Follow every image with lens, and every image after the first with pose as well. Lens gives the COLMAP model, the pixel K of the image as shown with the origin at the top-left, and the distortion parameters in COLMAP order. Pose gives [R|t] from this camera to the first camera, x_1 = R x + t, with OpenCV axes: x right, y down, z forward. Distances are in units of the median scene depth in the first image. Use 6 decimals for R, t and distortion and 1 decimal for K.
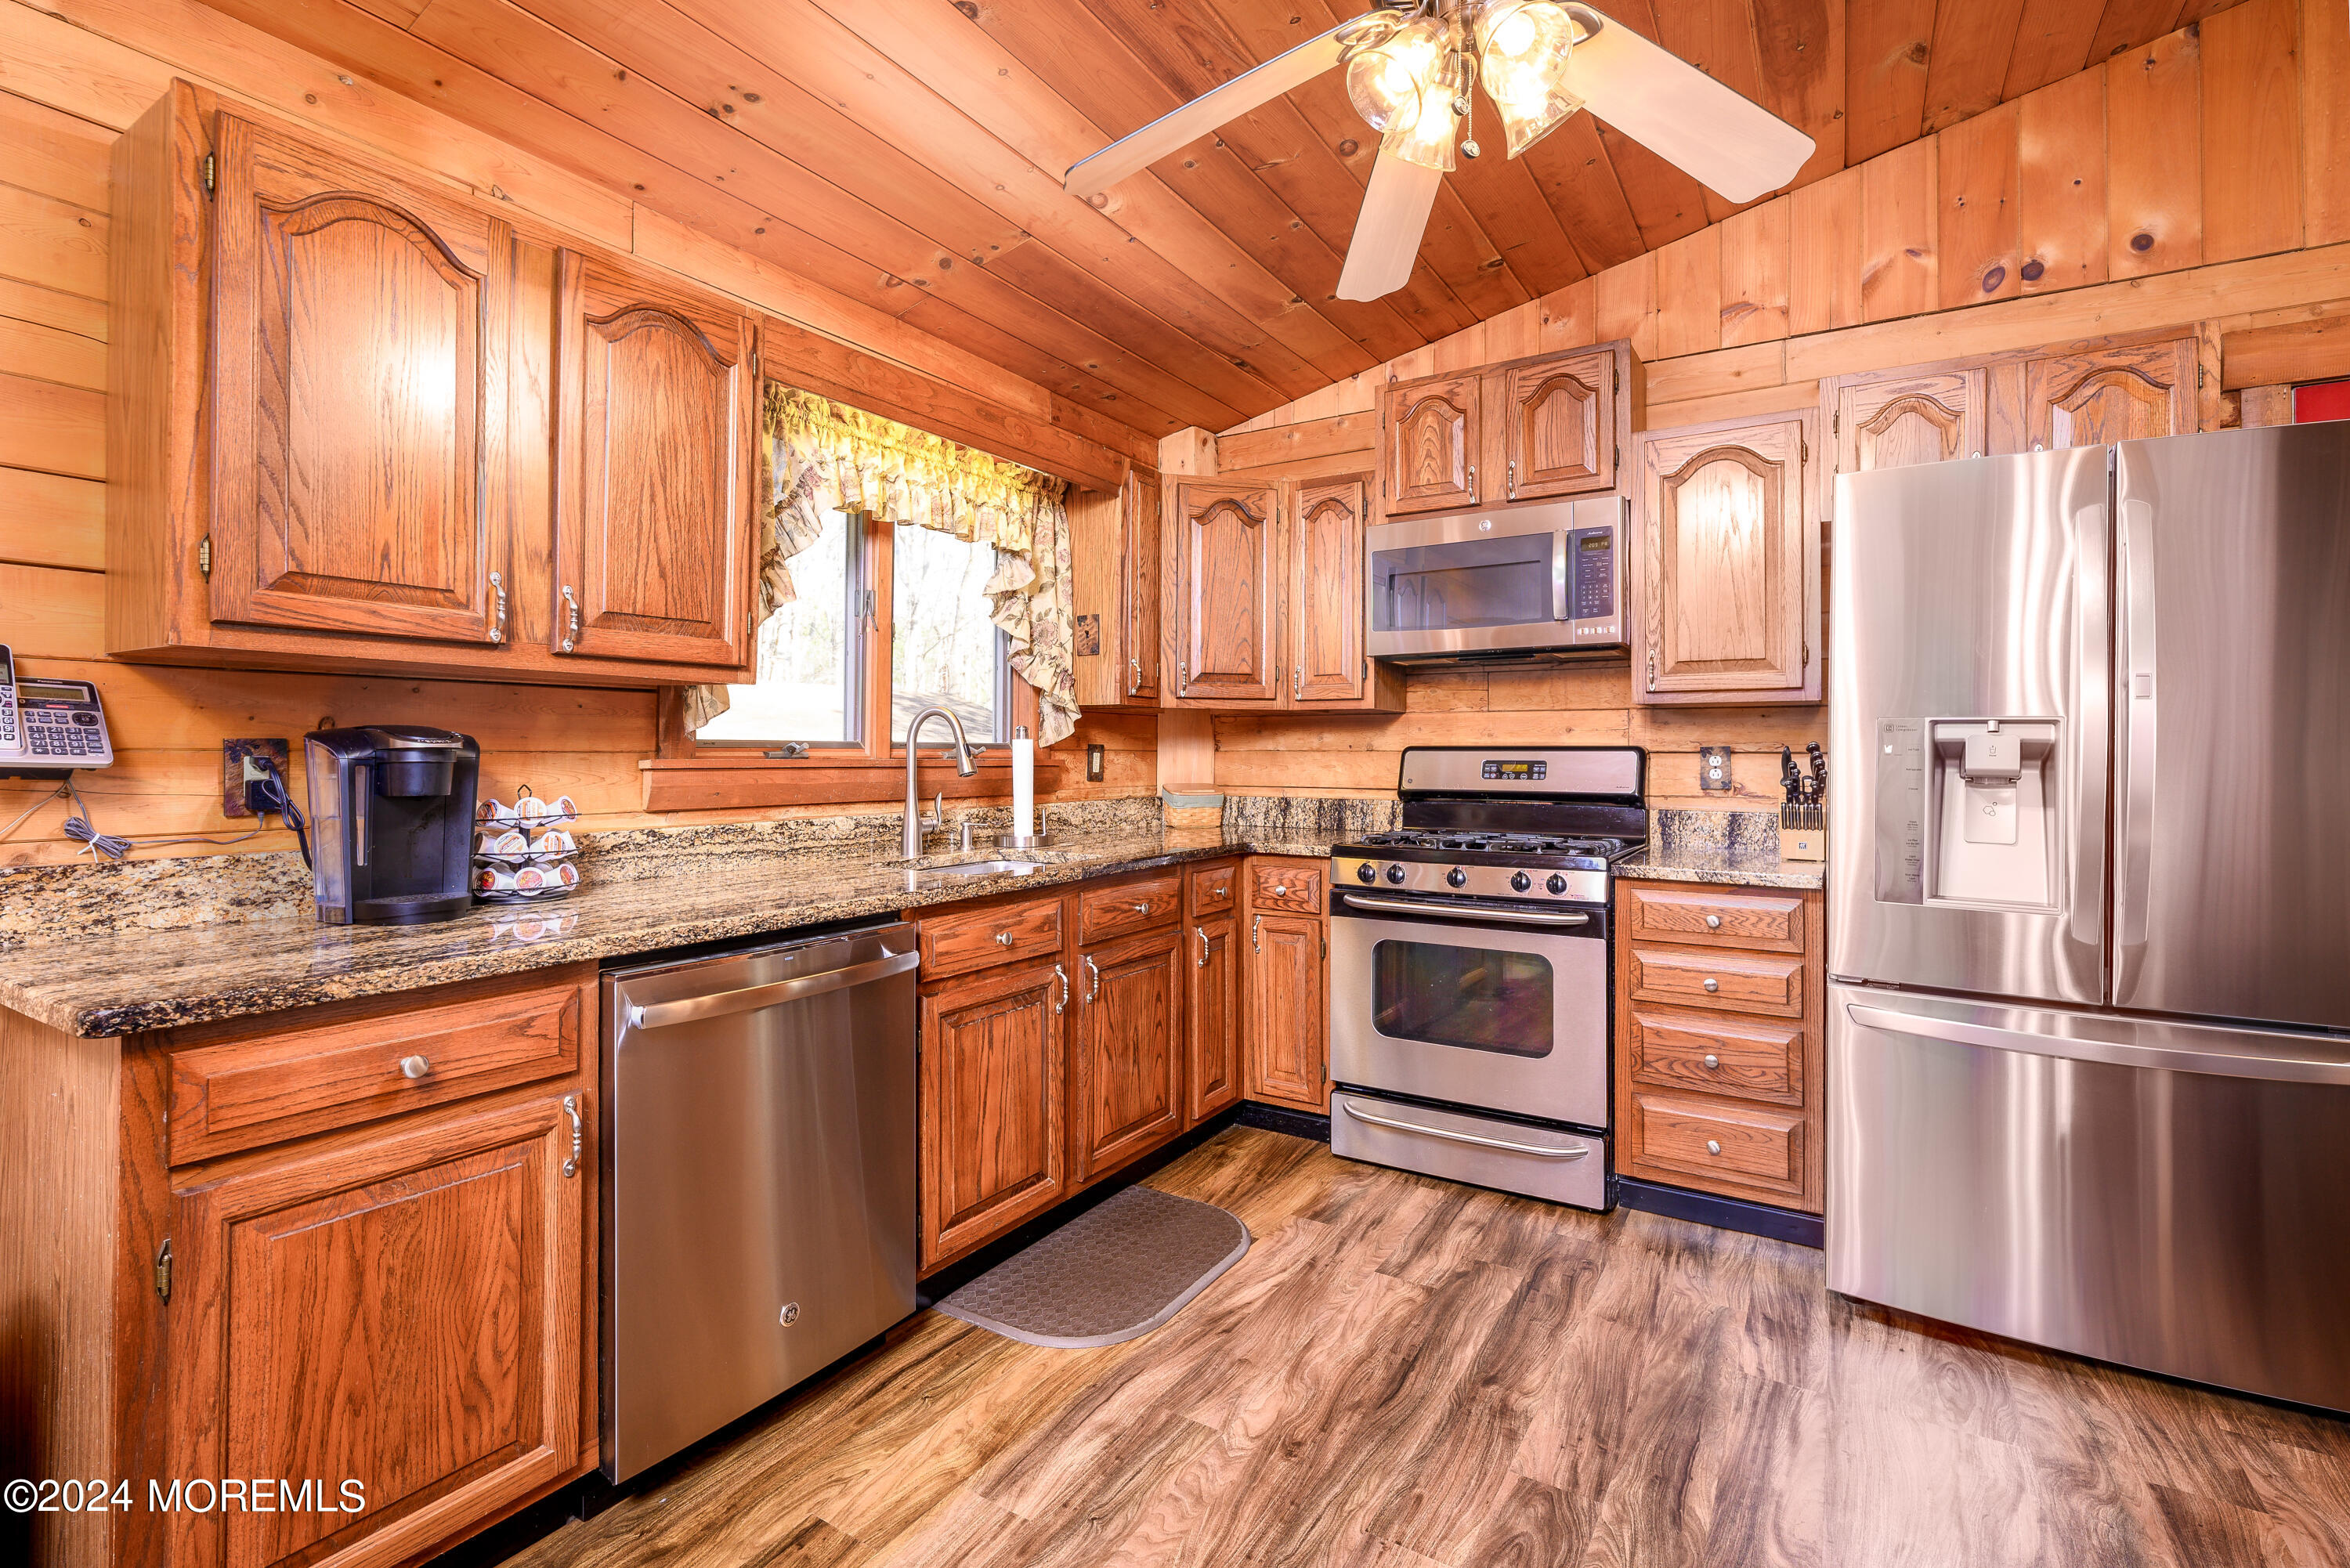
lens RADIAL K [[1088.6, 0, 1162.3], [0, 1088.6, 744.3], [0, 0, 1]] dist [0.000919, 0.001003]
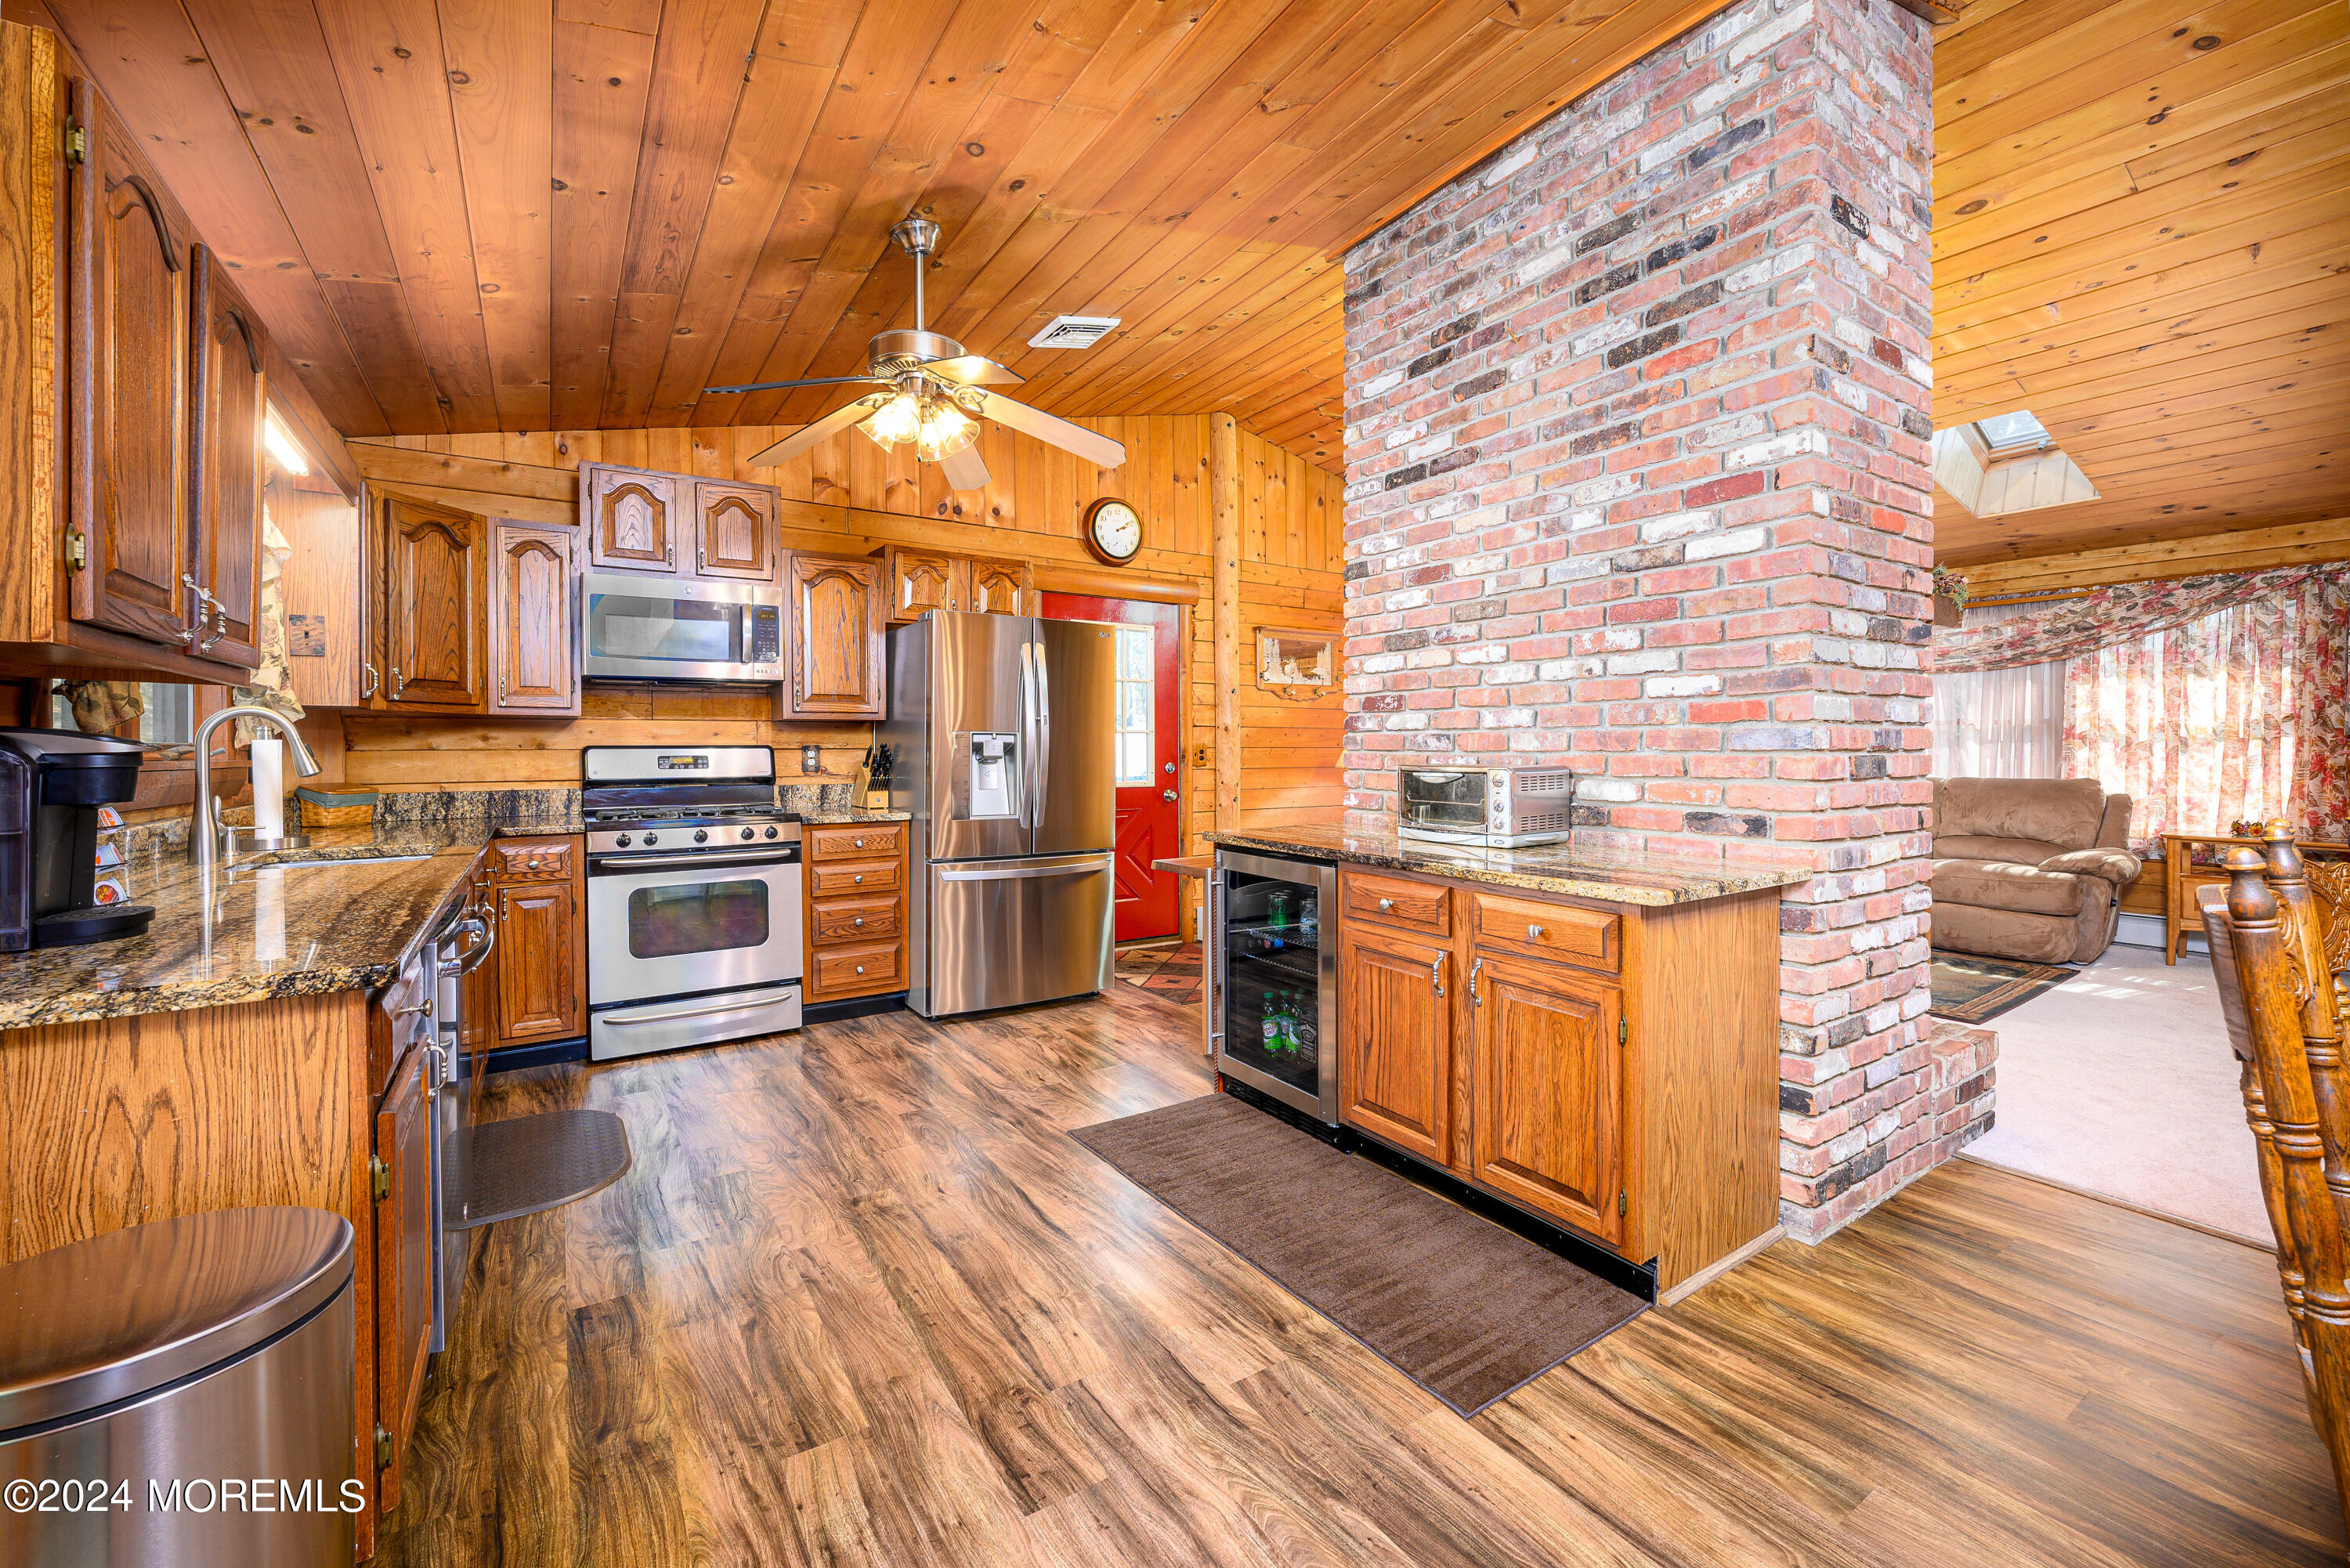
lens RADIAL K [[961.6, 0, 1177.3], [0, 961.6, 759.2], [0, 0, 1]] dist [-0.003130, -0.000137]
pose [[0.413333, -0.016139, 0.910437, -0.624547], [-0.000748, 0.999837, 0.018063, -0.003666], [-0.910580, -0.008147, 0.413253, -0.107006]]
